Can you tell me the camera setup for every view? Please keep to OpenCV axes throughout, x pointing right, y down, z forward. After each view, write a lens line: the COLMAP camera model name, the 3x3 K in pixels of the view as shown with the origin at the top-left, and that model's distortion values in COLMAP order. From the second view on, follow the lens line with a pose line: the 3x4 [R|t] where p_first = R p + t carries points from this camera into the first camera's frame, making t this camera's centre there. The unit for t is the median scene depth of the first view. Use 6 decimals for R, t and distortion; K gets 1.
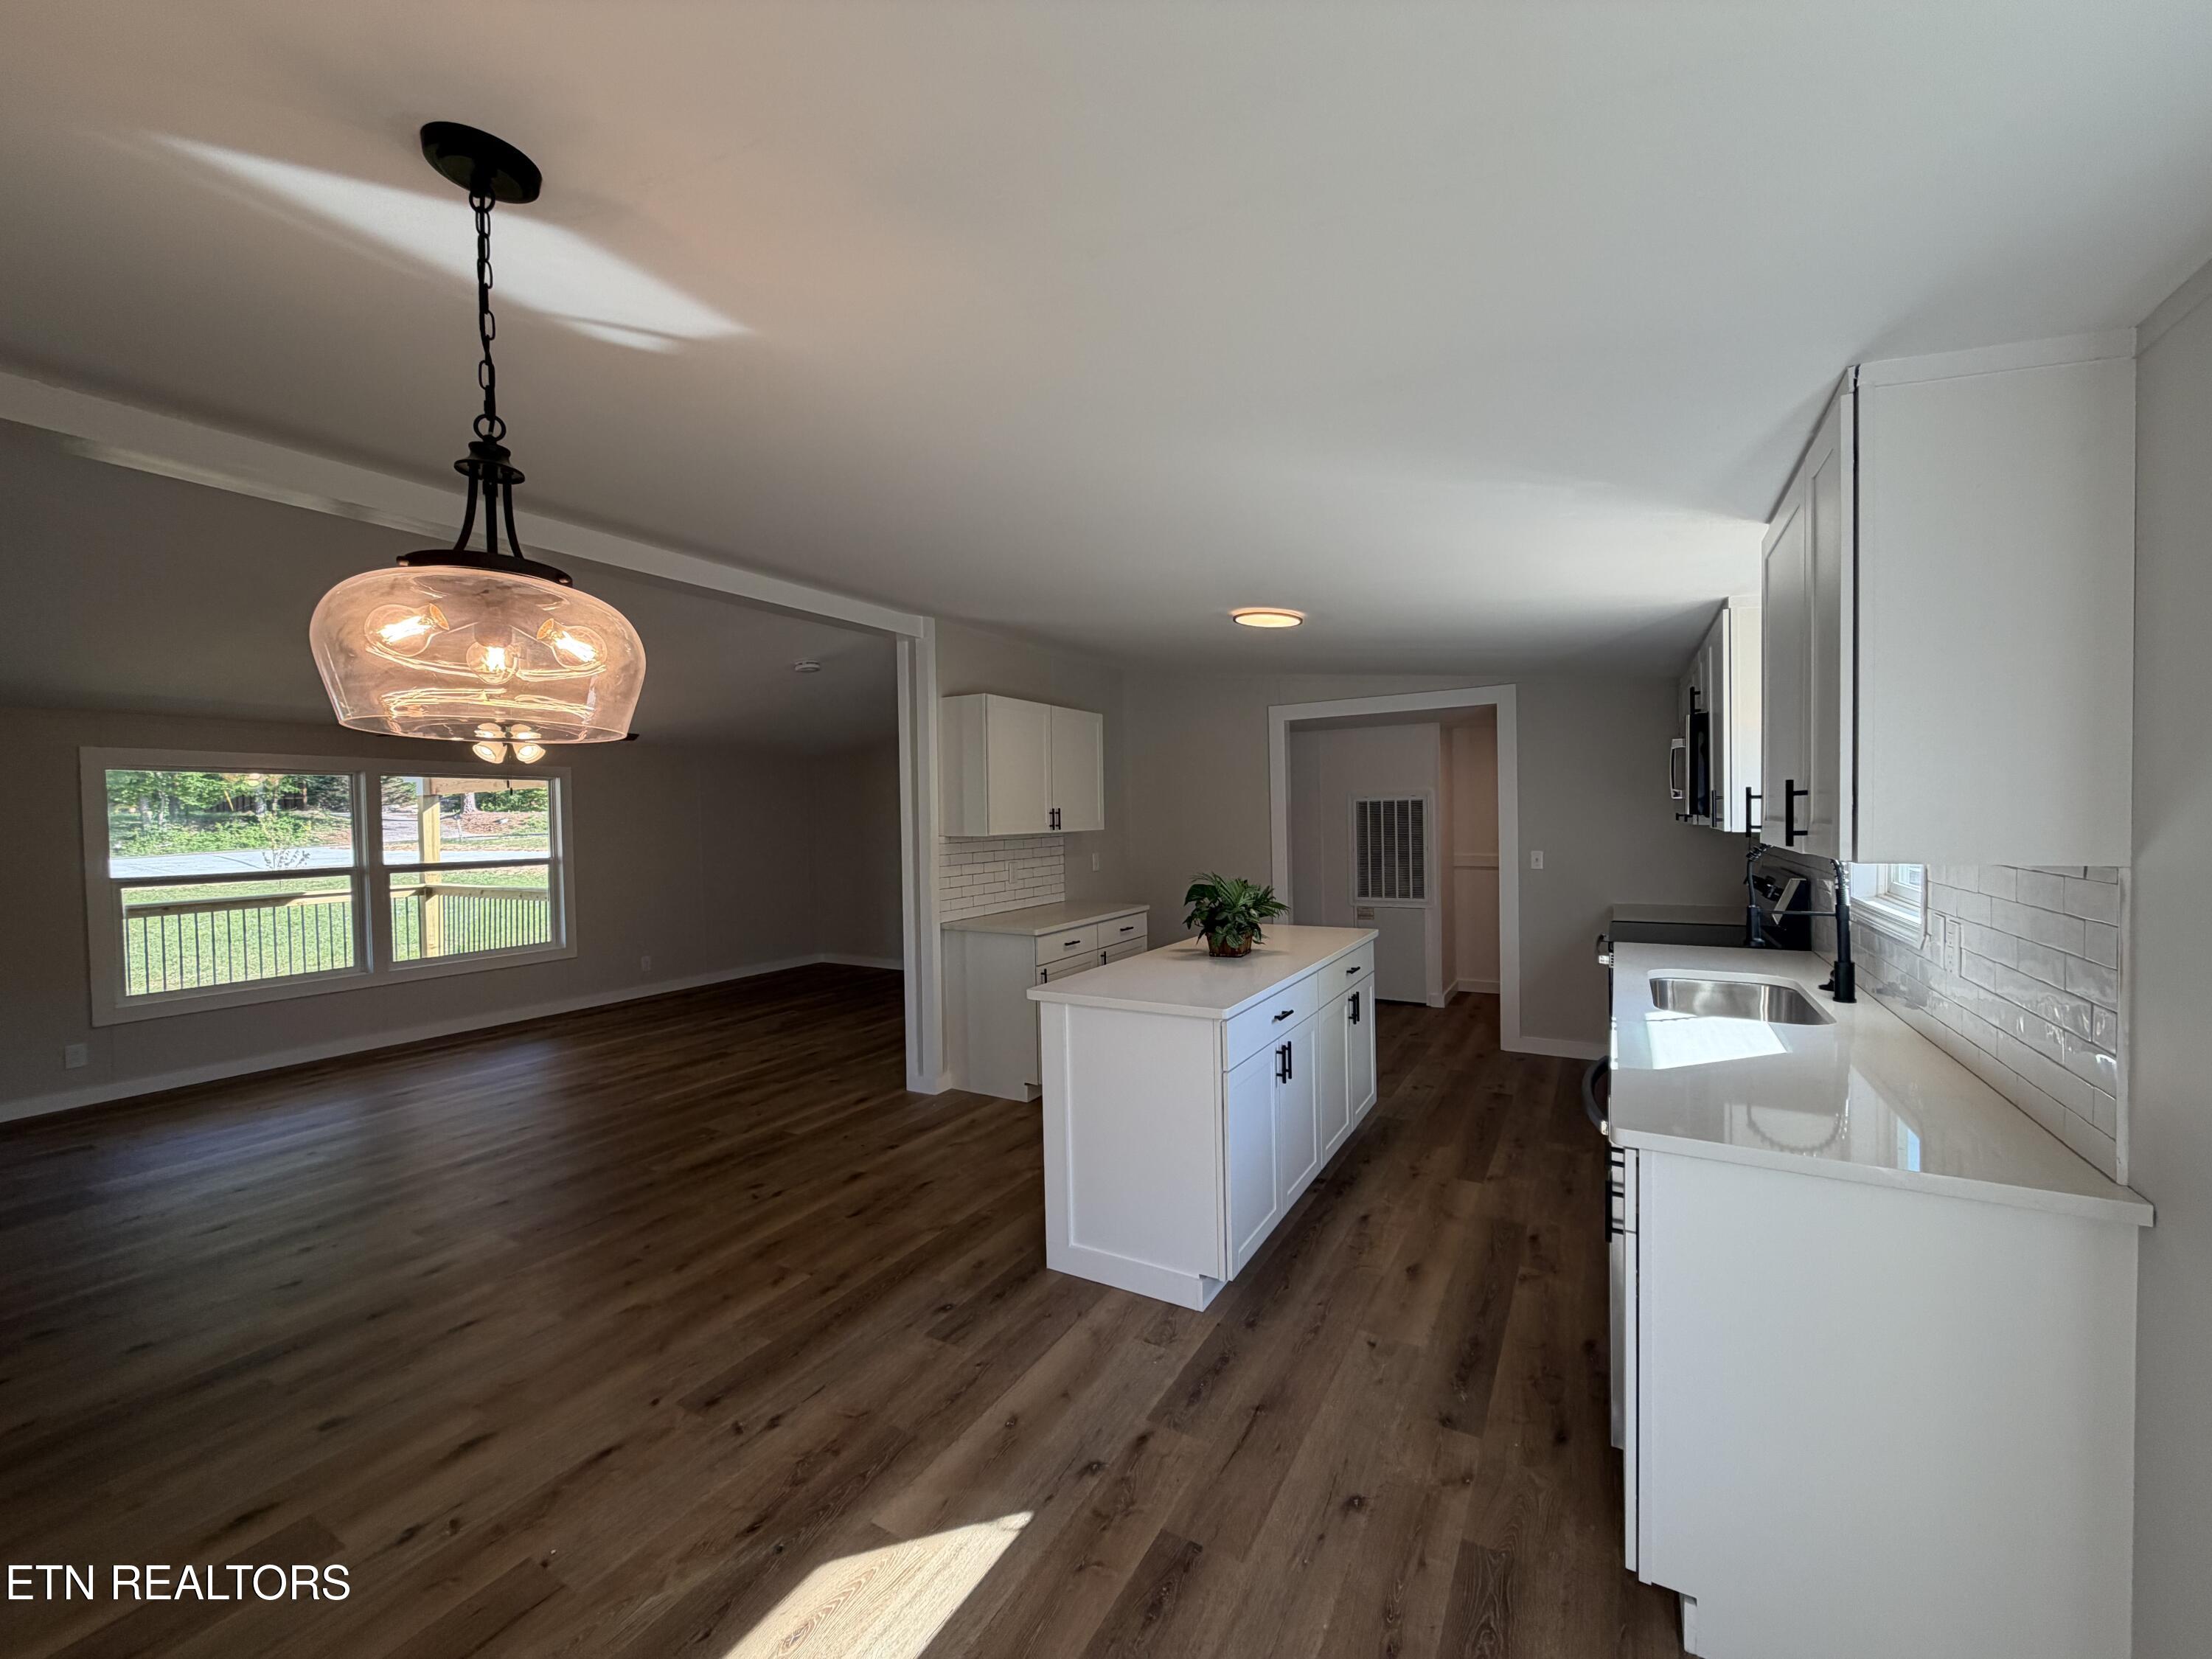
lens RADIAL K [[875.8, 0, 1100.1], [0, 875.8, 832.8], [0, 0, 1]] dist [0.000105, -0.000386]
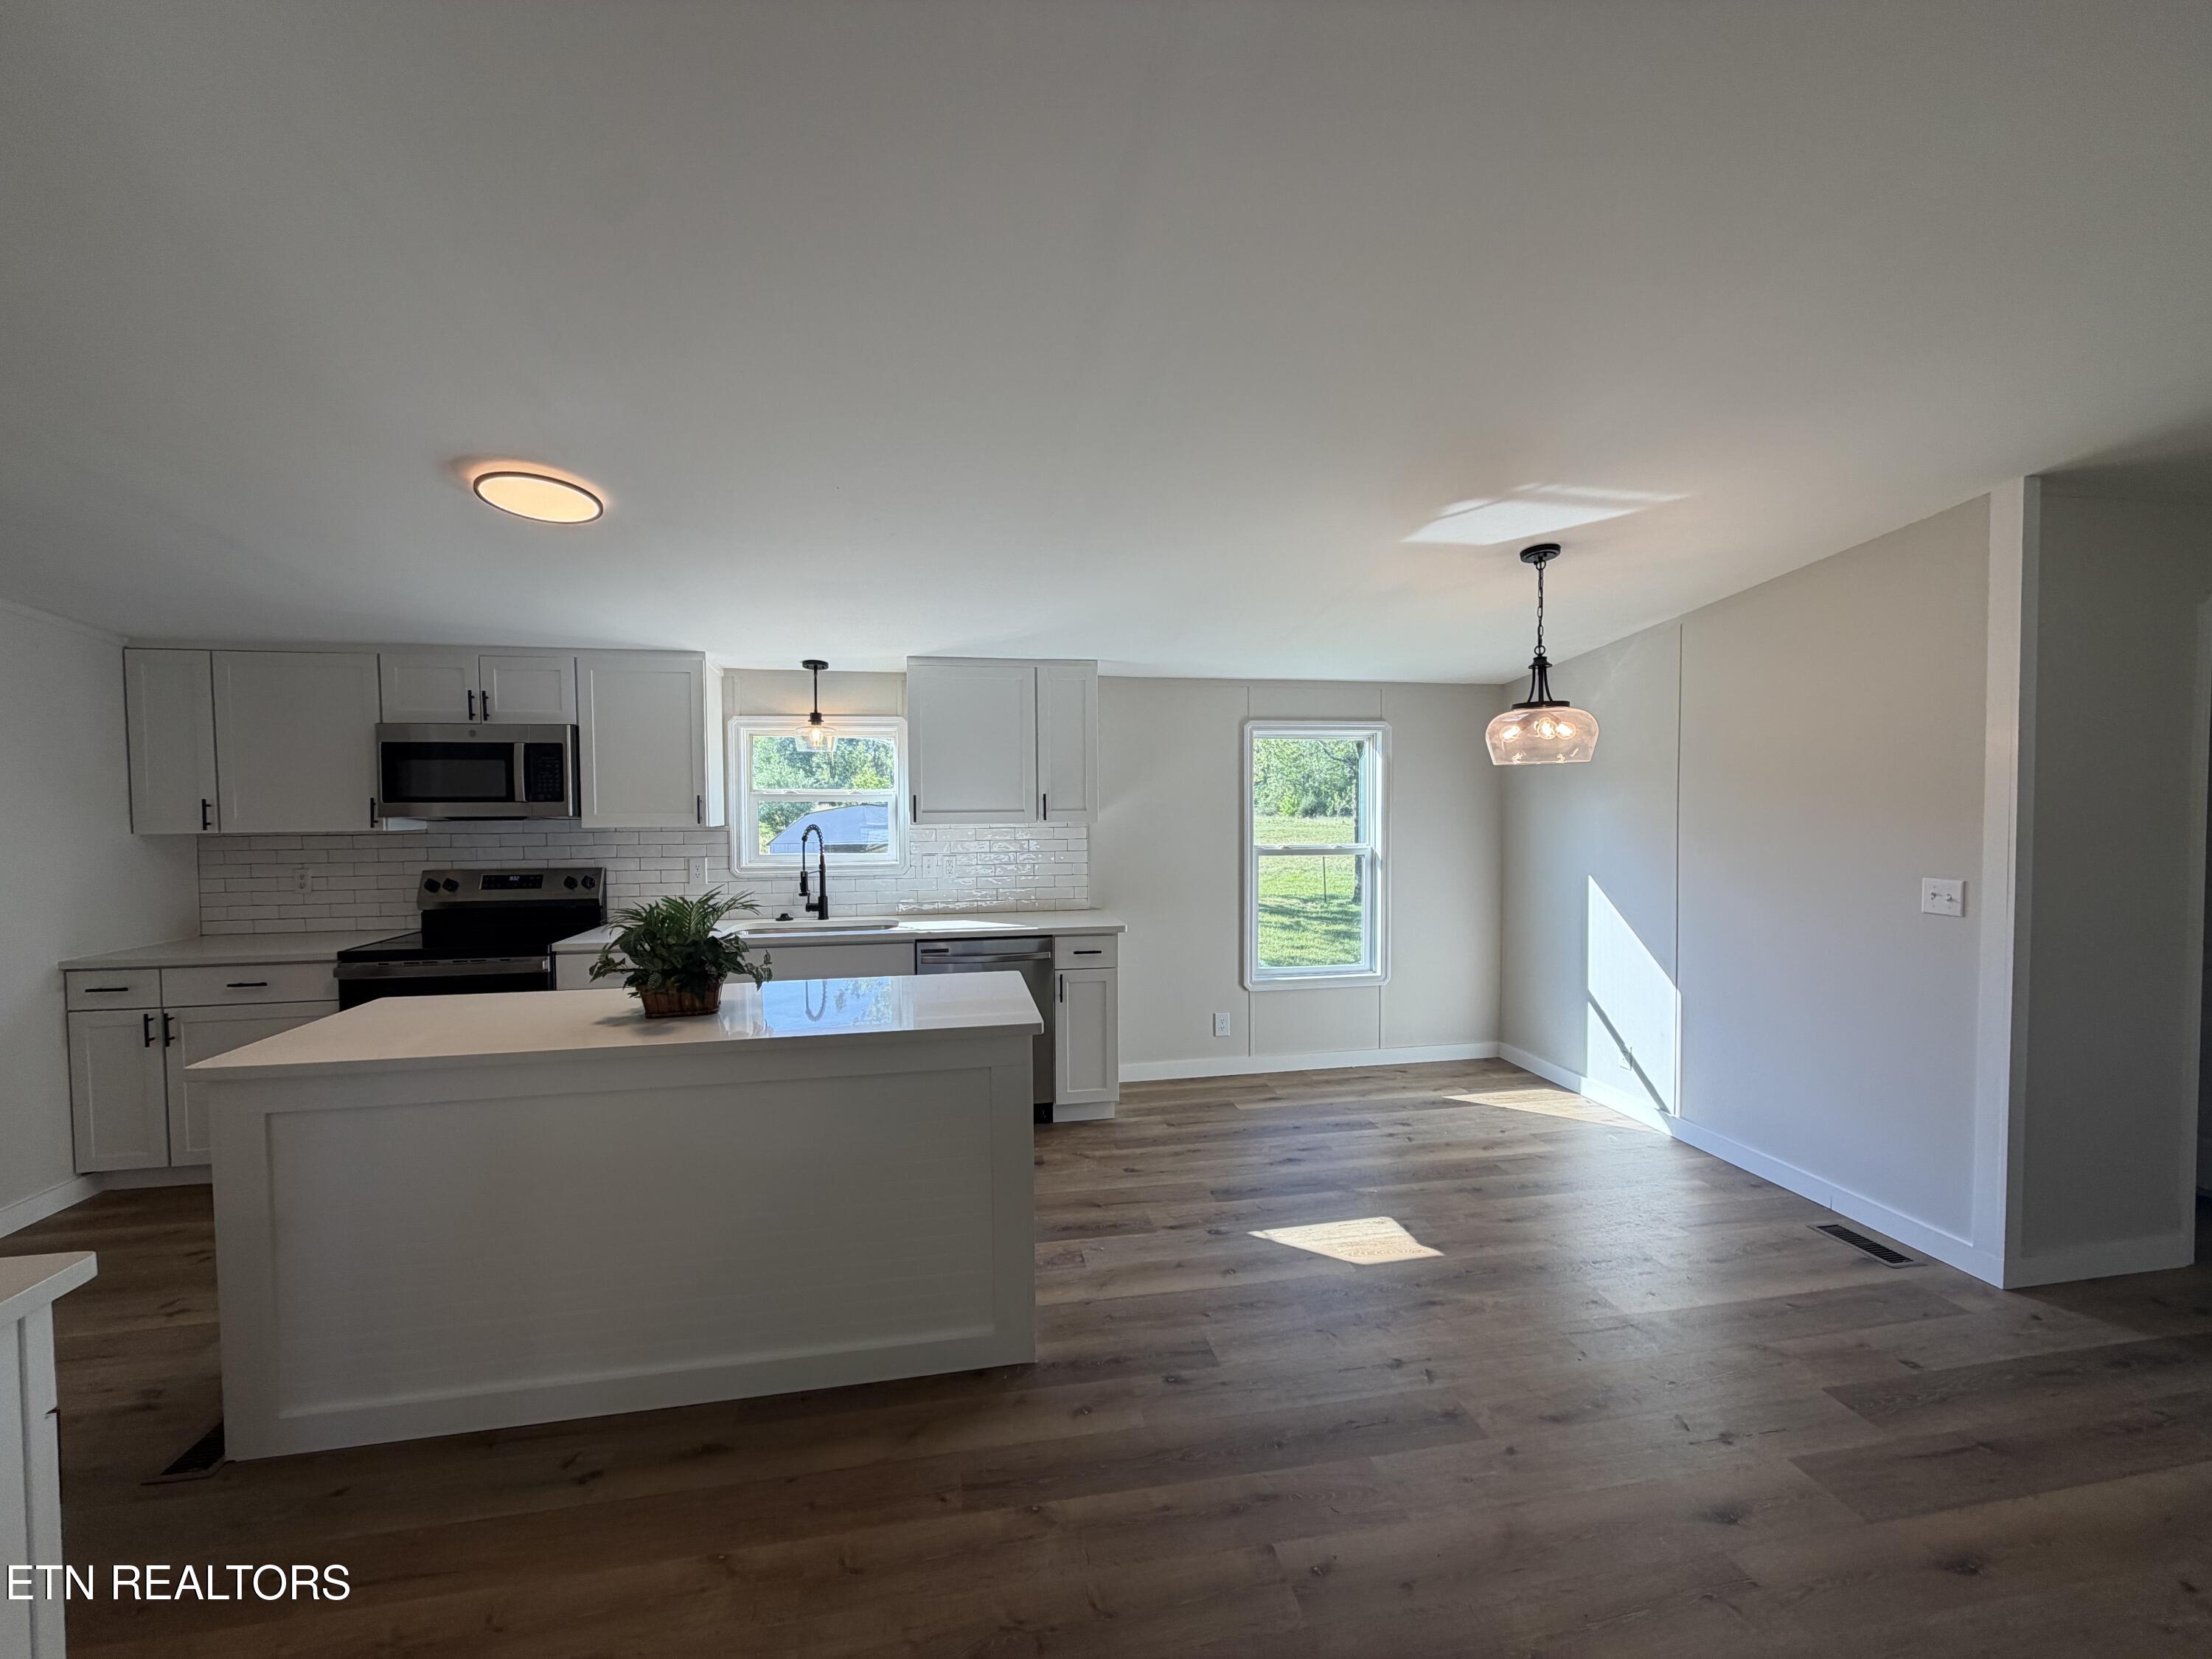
lens RADIAL K [[876.6, 0, 1101.9], [0, 876.6, 833.0], [0, 0, 1]] dist [0.000401, 0.000347]
pose [[-0.653099, -0.002297, 0.757269, -0.412994], [0.035157, 0.998825, 0.033350, -0.008594], [-0.756456, 0.048405, -0.652251, 0.846273]]
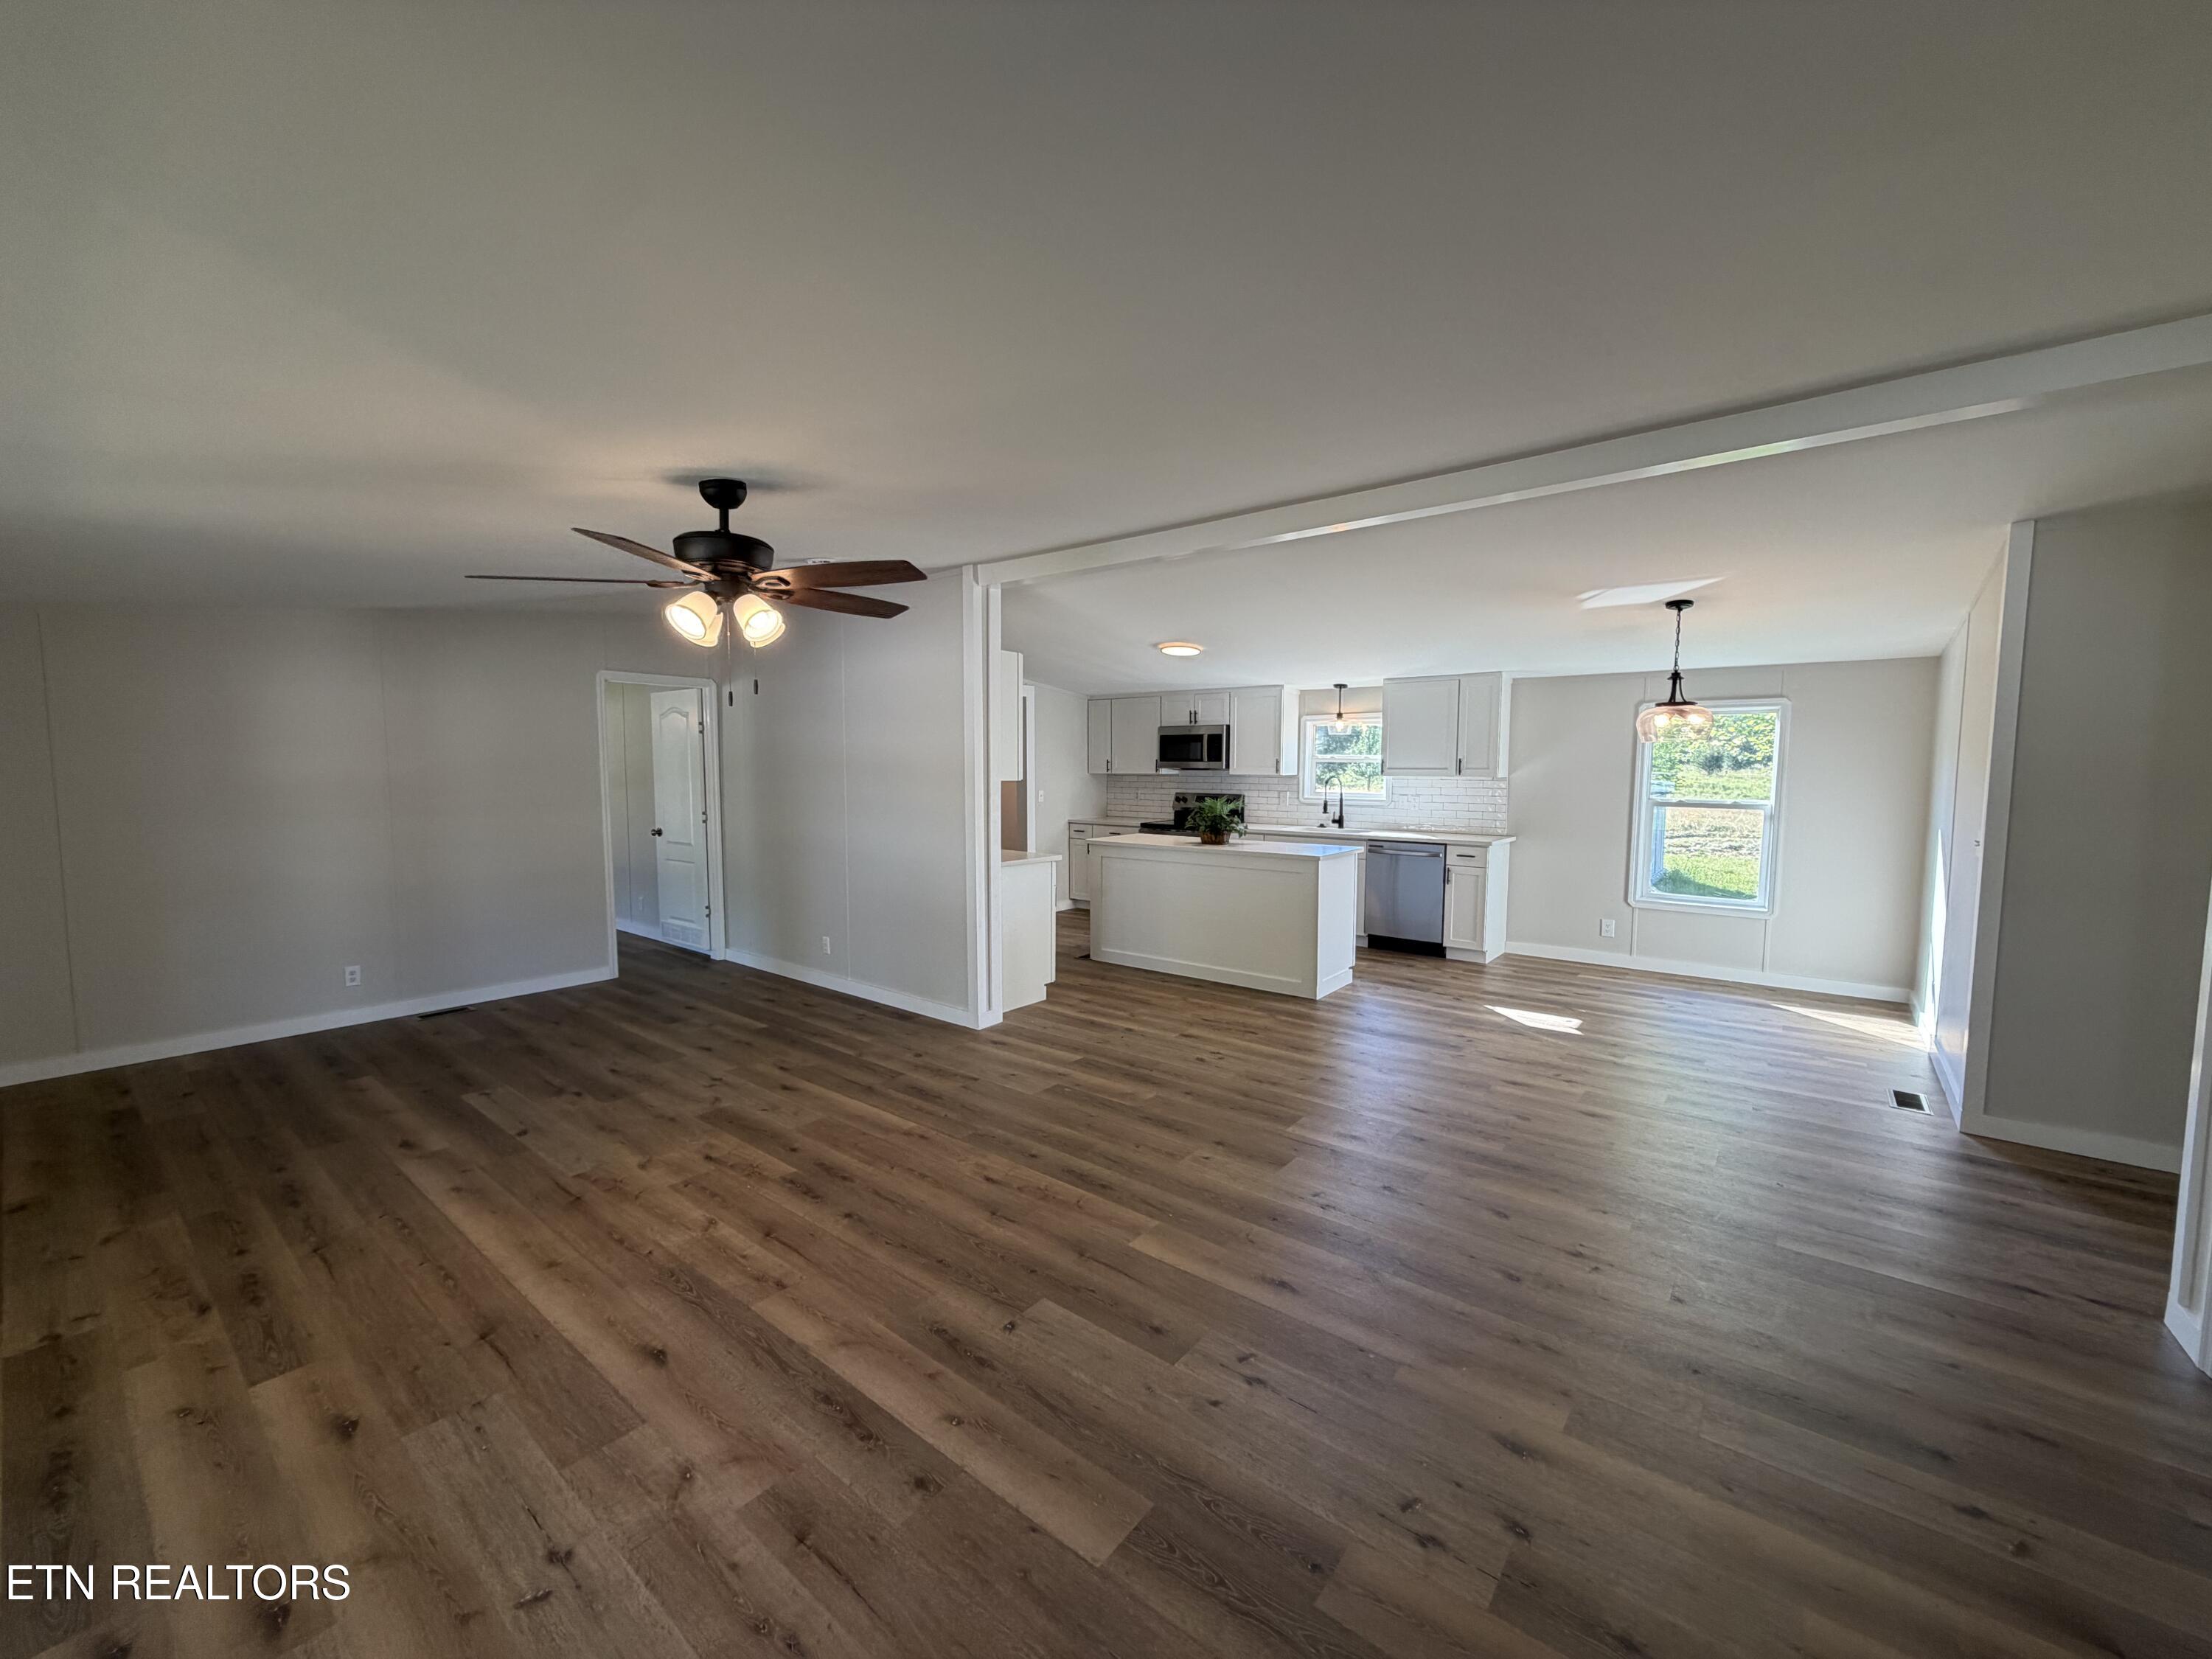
lens RADIAL K [[876.6, 0, 1101.9], [0, 876.6, 833.0], [0, 0, 1]] dist [0.000401, 0.000347]
pose [[0.142595, -0.059864, 0.987969, -1.164539], [0.016993, 0.998170, 0.058030, 0.006991], [-0.989635, 0.008514, 0.143351, 0.689618]]
